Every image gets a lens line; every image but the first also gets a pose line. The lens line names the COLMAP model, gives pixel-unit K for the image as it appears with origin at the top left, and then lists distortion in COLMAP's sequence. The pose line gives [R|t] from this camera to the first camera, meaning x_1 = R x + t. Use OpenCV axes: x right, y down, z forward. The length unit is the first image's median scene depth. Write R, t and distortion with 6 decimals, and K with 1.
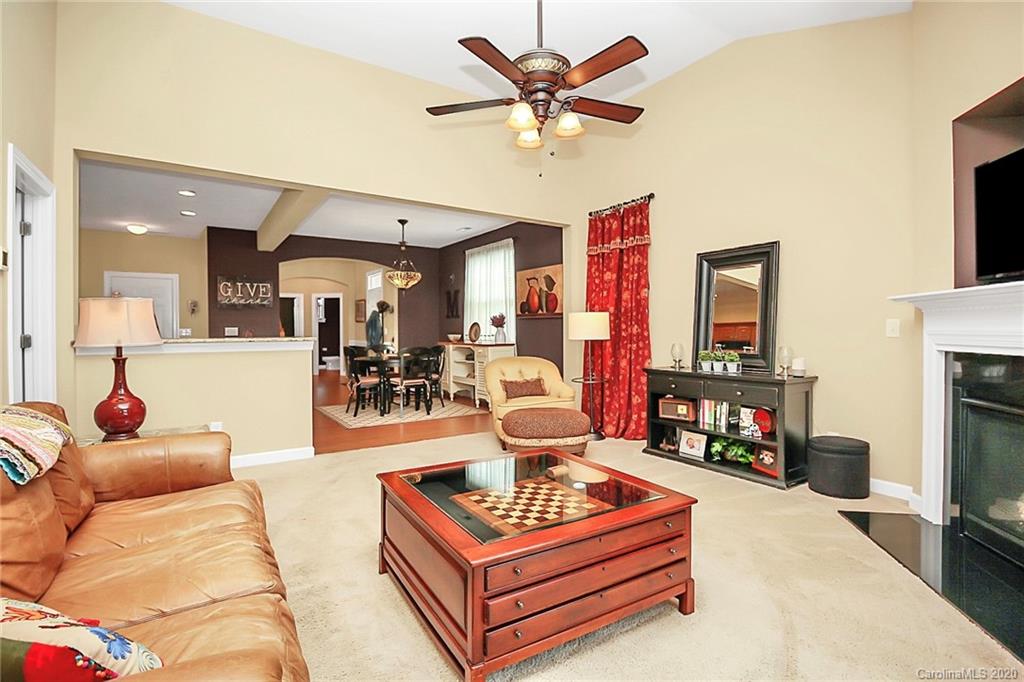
lens RADIAL K [[485.0, 0, 517.8], [0, 485.0, 332.9], [0, 0, 1]] dist [-0.003016, -0.010304]
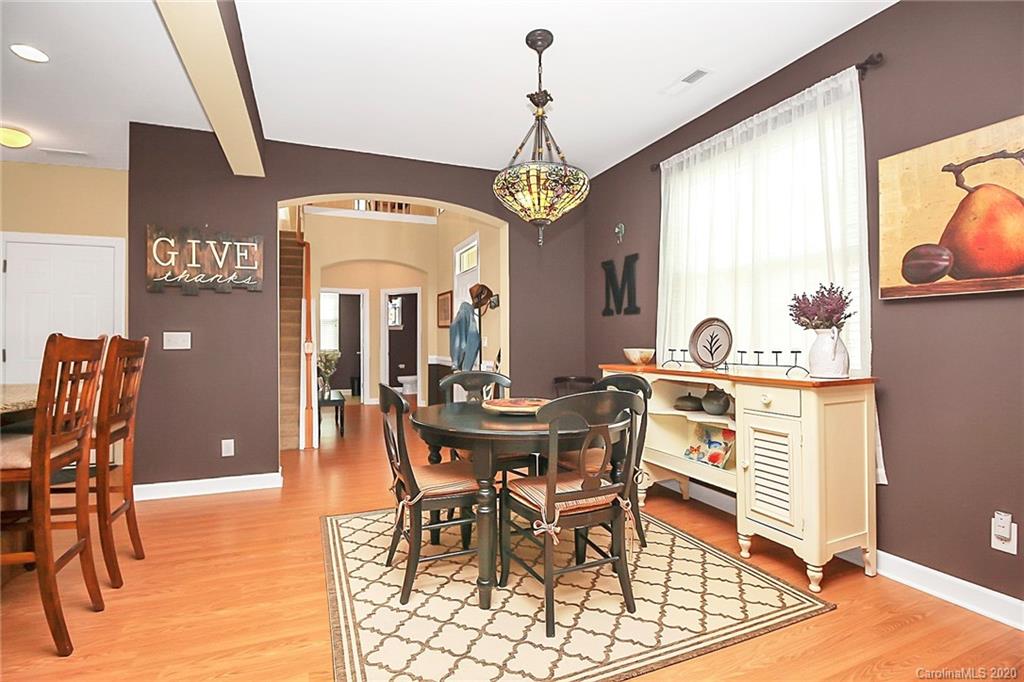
lens RADIAL K [[485.0, 0, 515.3], [0, 485.0, 334.5], [0, 0, 1]] dist [-0.003016, -0.010304]
pose [[0.982298, -0.001639, -0.187317, -0.170314], [-0.002071, 0.999806, -0.019609, -0.000362], [0.187313, 0.019650, 0.982104, 0.584217]]
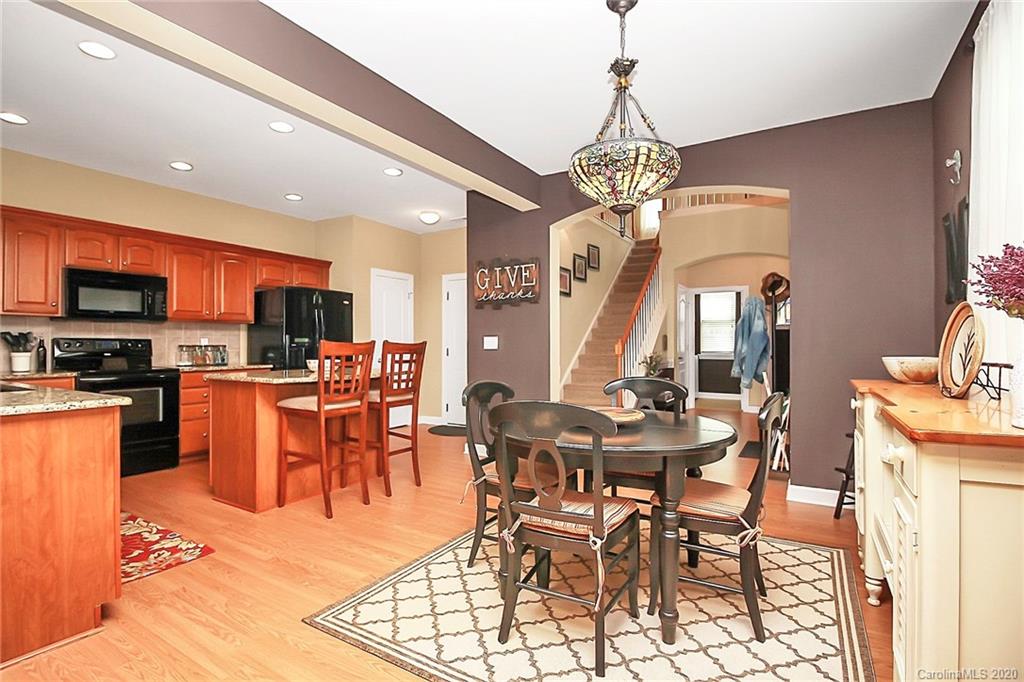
lens RADIAL K [[506.1, 0, 511.3], [0, 506.1, 339.3], [0, 0, 1]] dist [0.009928, -0.011427]
pose [[0.423503, -0.007306, -0.905865, 0.036272], [-0.007797, 0.999901, -0.011710, -0.000569], [0.905861, 0.012022, 0.423404, 0.726014]]
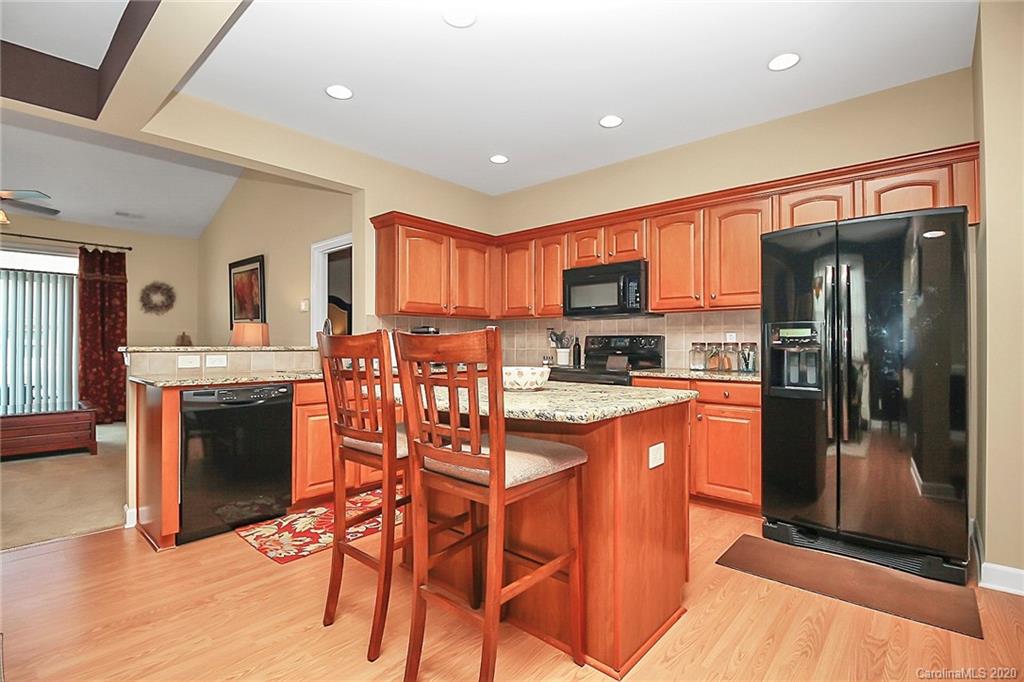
lens RADIAL K [[485.0, 0, 521.6], [0, 485.0, 339.1], [0, 0, 1]] dist [-0.003016, -0.010304]
pose [[-0.958616, -0.002220, -0.284695, -0.455372], [-0.002638, 0.999996, 0.001084, -0.000779], [0.284691, 0.001790, -0.958618, 1.048461]]
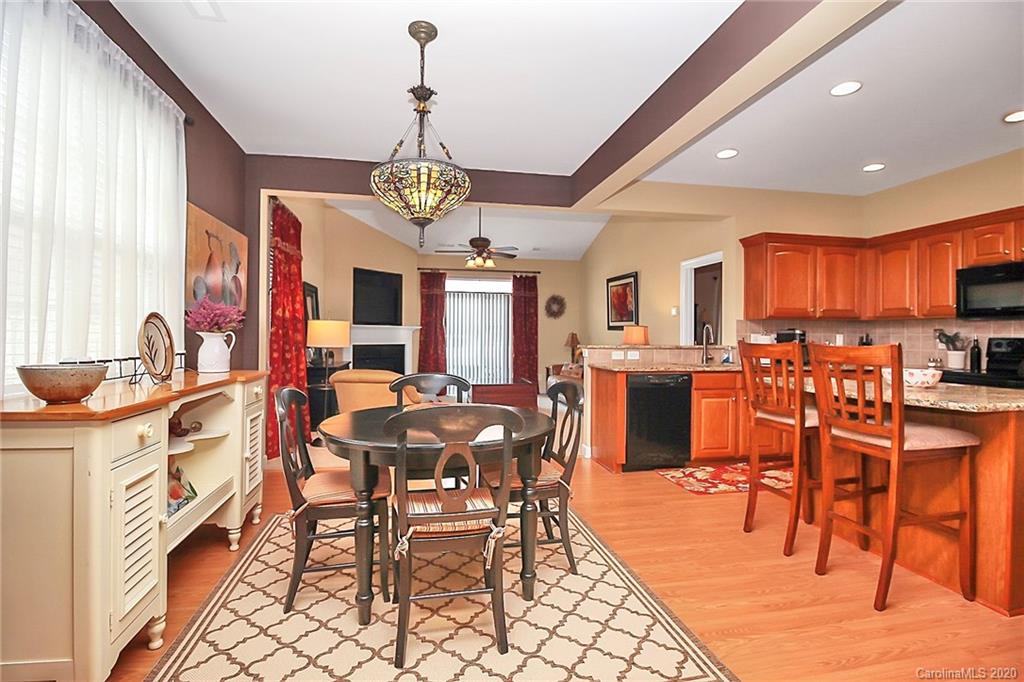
lens RADIAL K [[485.0, 0, 495.8], [0, 485.0, 338.3], [0, 0, 1]] dist [-0.003016, -0.010304]
pose [[-0.924973, -0.005696, 0.379990, -0.389942], [-0.000230, 0.999896, 0.014426, -0.011582], [-0.380033, 0.013256, -0.924878, 1.212264]]
